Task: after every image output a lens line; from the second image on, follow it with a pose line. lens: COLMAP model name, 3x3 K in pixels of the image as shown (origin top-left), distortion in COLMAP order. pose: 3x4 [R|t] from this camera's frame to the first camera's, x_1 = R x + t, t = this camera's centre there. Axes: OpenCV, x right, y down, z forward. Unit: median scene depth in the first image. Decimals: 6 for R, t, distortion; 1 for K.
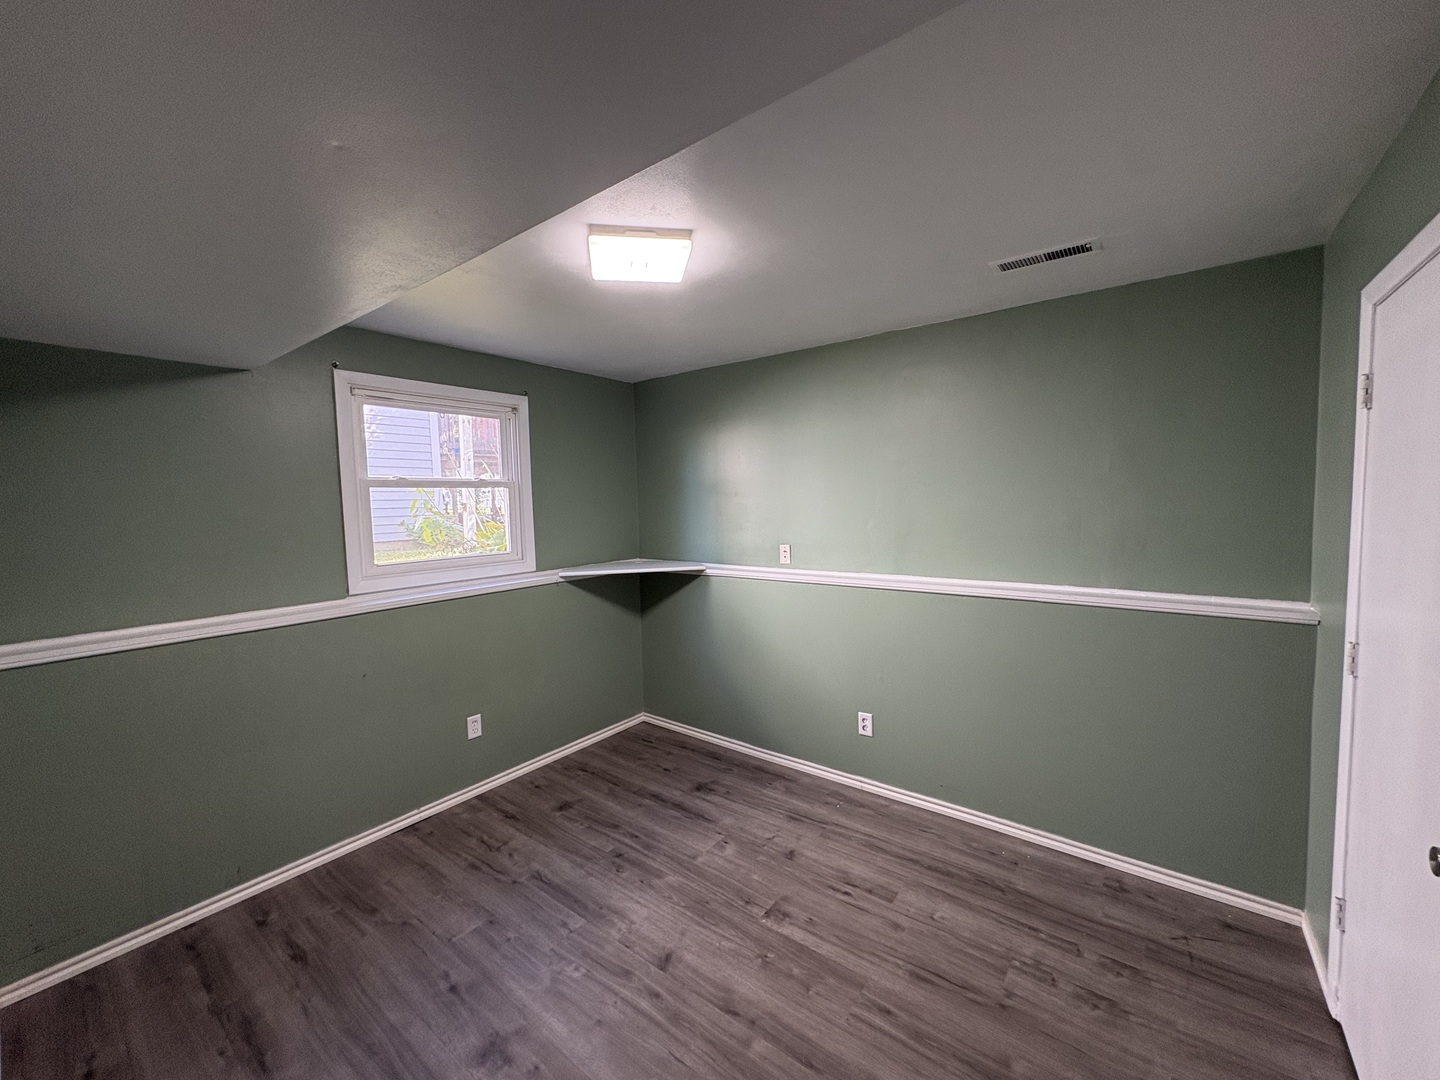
lens RADIAL K [[574.0, 0, 719.3], [0, 574.0, 540.1], [0, 0, 1]] dist [0.000924, 0.000292]
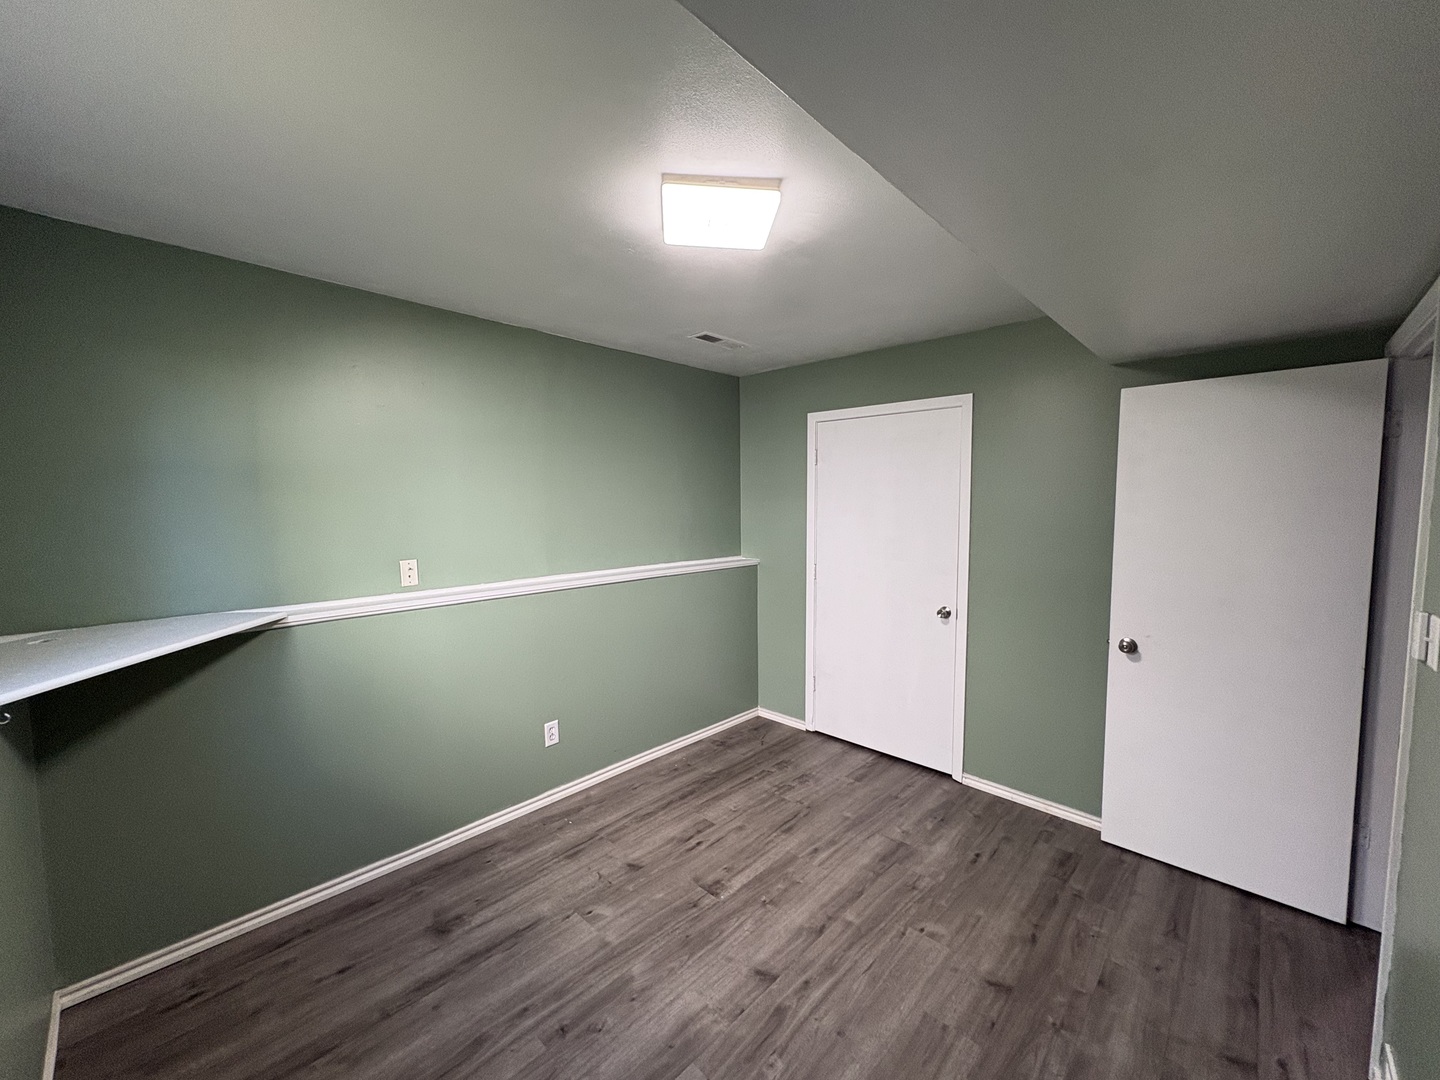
lens RADIAL K [[574.0, 0, 719.3], [0, 574.0, 540.2], [0, 0, 1]] dist [0.000924, 0.000292]
pose [[0.099657, -0.050160, 0.993757, -0.868440], [0.068432, 0.996709, 0.043447, -0.032719], [-0.992666, 0.063675, 0.102762, 0.793999]]
